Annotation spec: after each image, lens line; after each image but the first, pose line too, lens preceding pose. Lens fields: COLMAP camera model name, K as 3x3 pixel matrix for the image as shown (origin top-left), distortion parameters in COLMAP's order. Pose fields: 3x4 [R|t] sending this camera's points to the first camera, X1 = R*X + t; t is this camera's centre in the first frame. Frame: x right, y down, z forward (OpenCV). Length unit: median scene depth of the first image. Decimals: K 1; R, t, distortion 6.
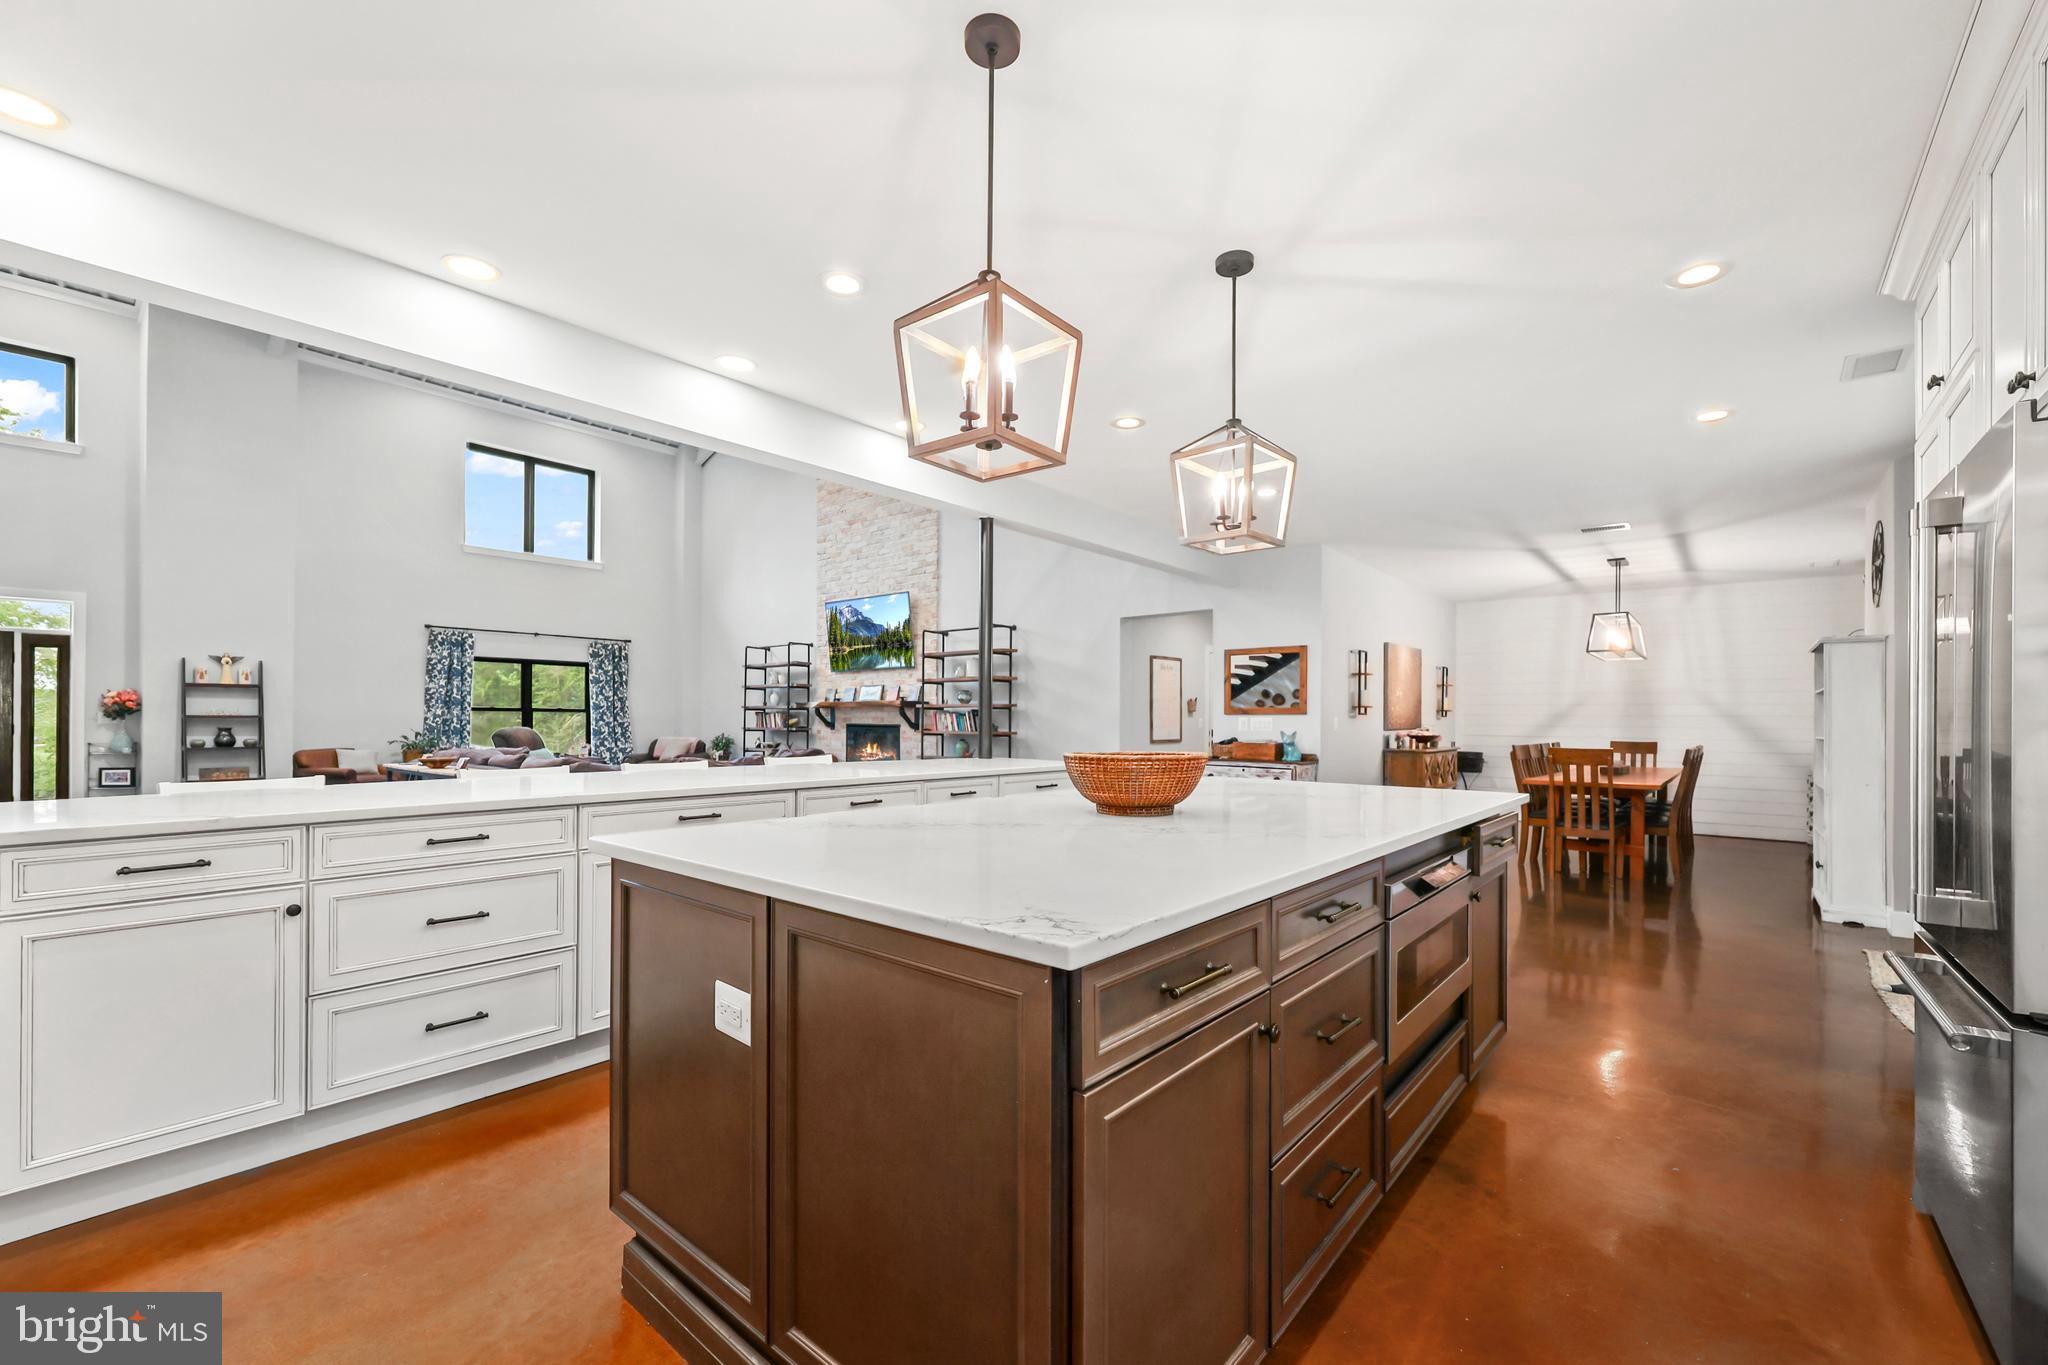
lens RADIAL K [[847.2, 0, 1037.6], [0, 847.2, 716.1], [0, 0, 1]] dist [0.002597, -0.001134]
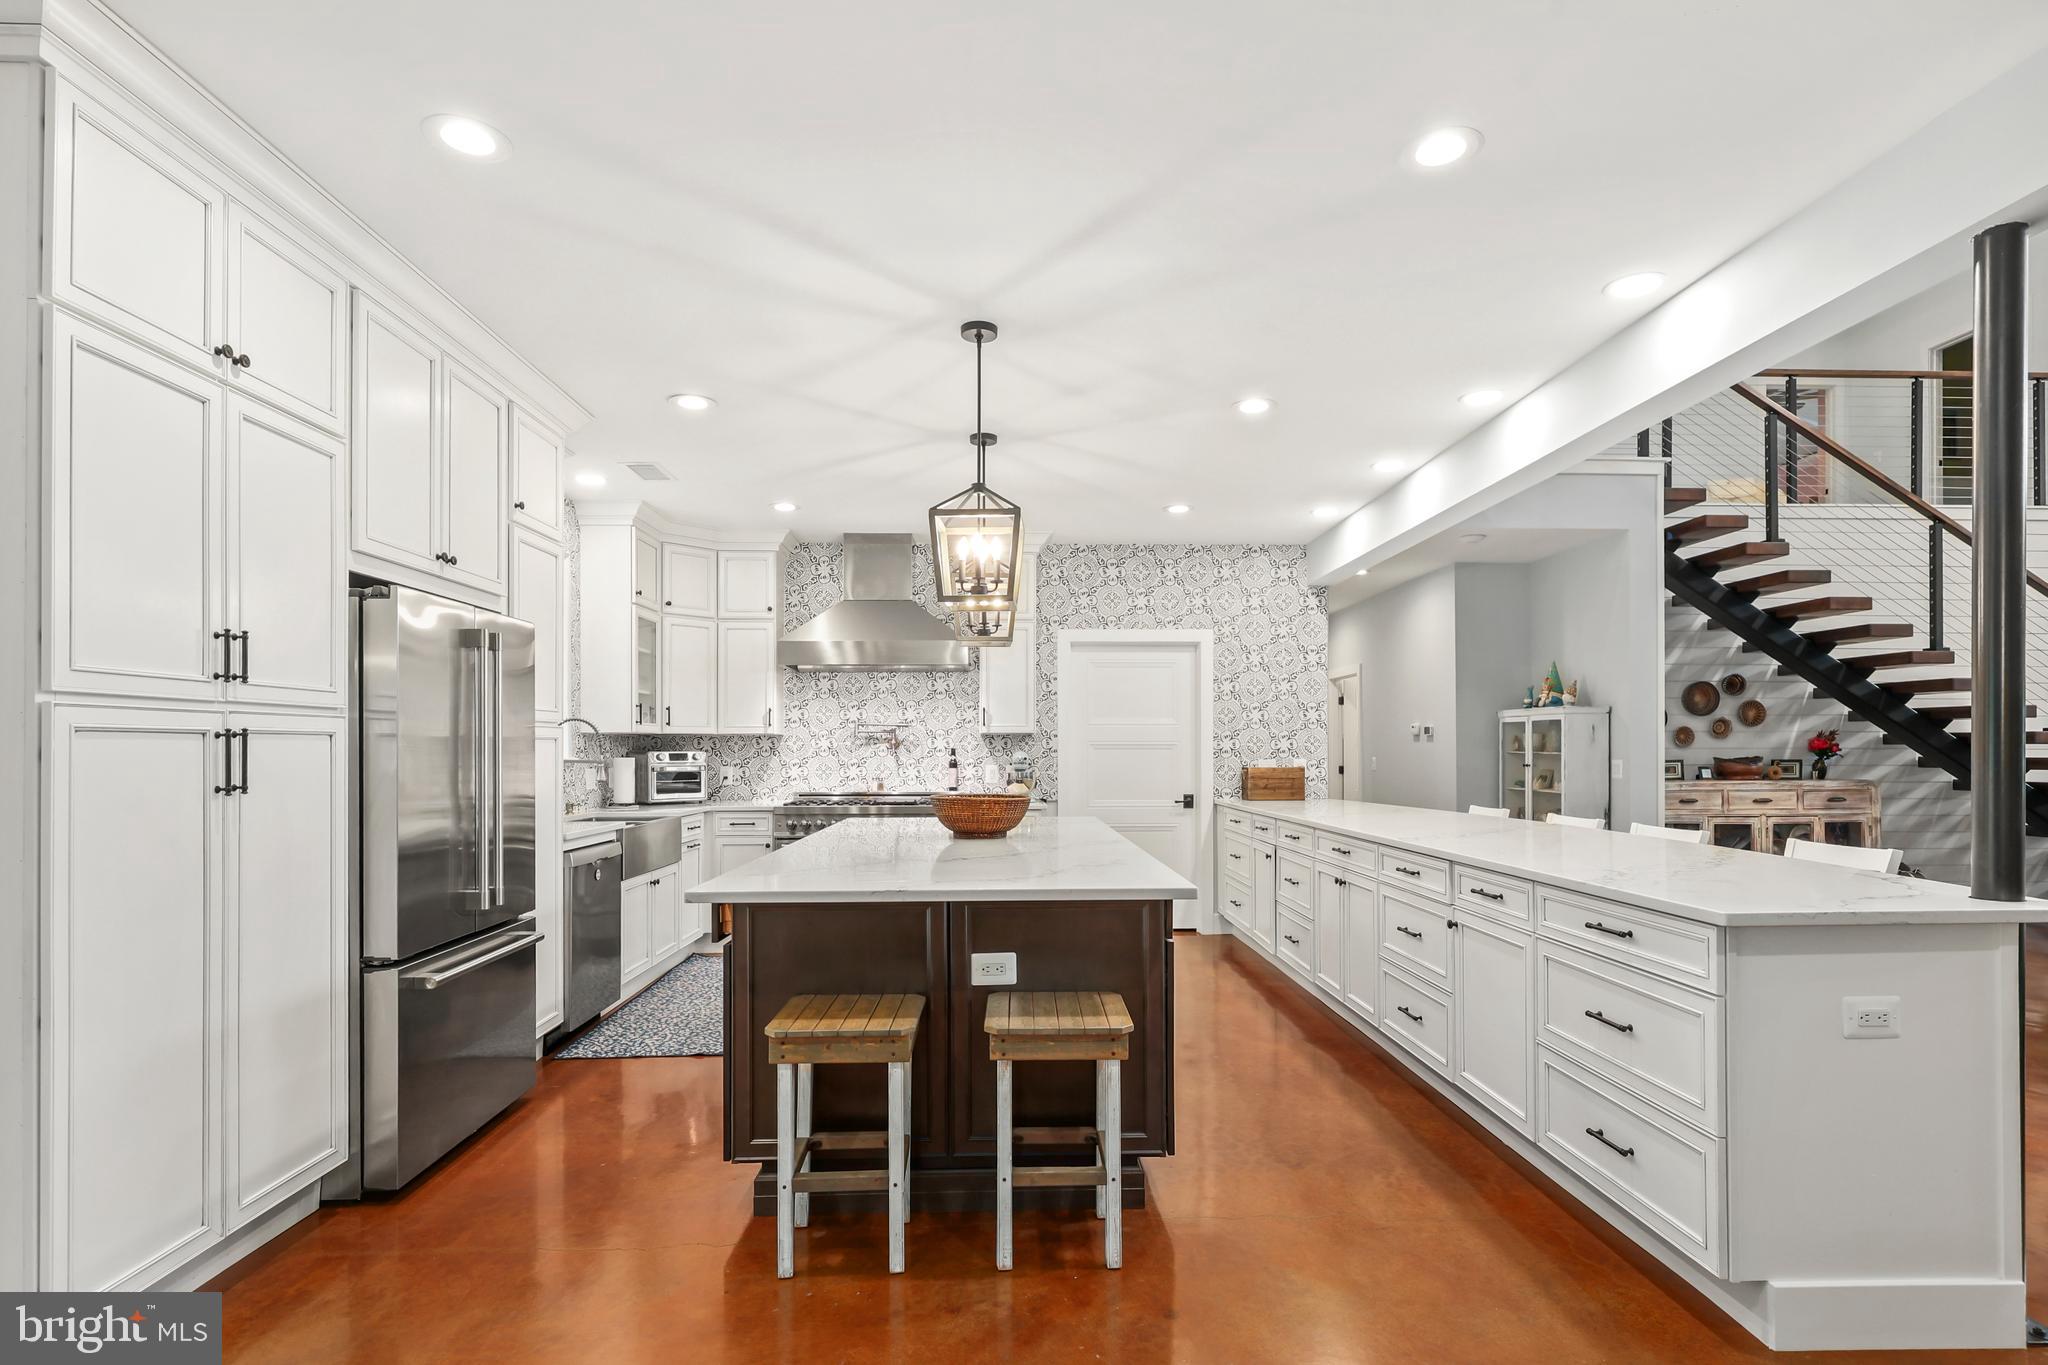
lens RADIAL K [[1011.7, 0, 1030.6], [0, 1011.7, 745.3], [0, 0, 1]] dist [0.002223, 0.001066]
pose [[-0.746147, -0.007513, -0.665739, 0.268118], [-0.002538, 0.999961, -0.008439, -0.005188], [0.665777, -0.004607, -0.746137, 0.523440]]
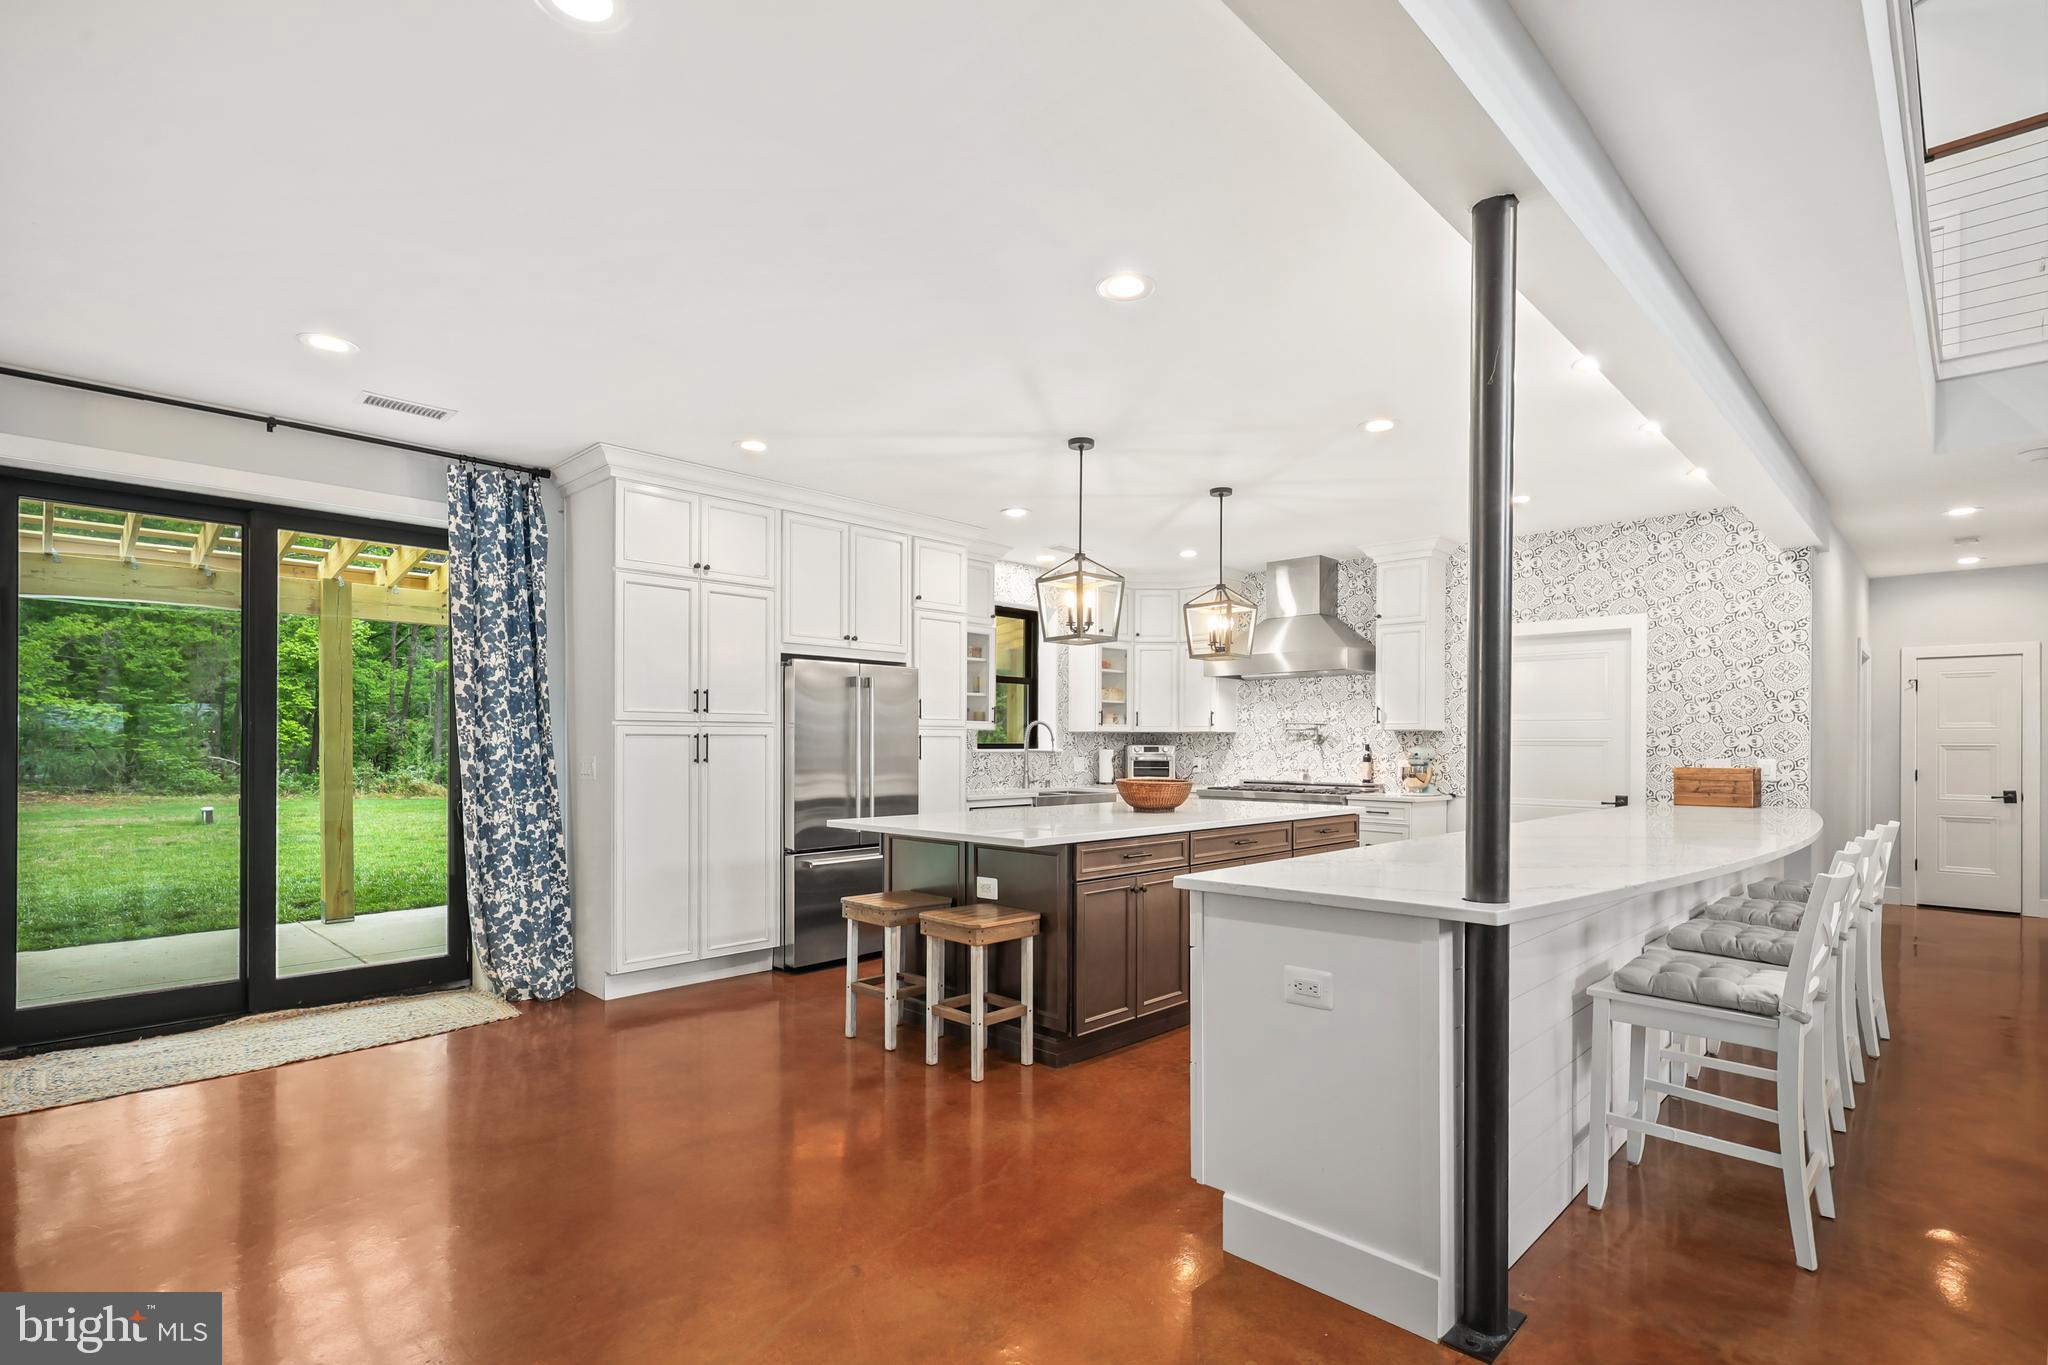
lens RADIAL K [[963.5, 0, 1042.5], [0, 963.5, 744.8], [0, 0, 1]] dist [0.008745, -0.001863]
pose [[-0.997723, -0.009338, 0.066802, 0.050839], [-0.009298, 0.999956, 0.000913, -0.006642], [-0.066807, 0.000290, -0.997766, 0.702930]]
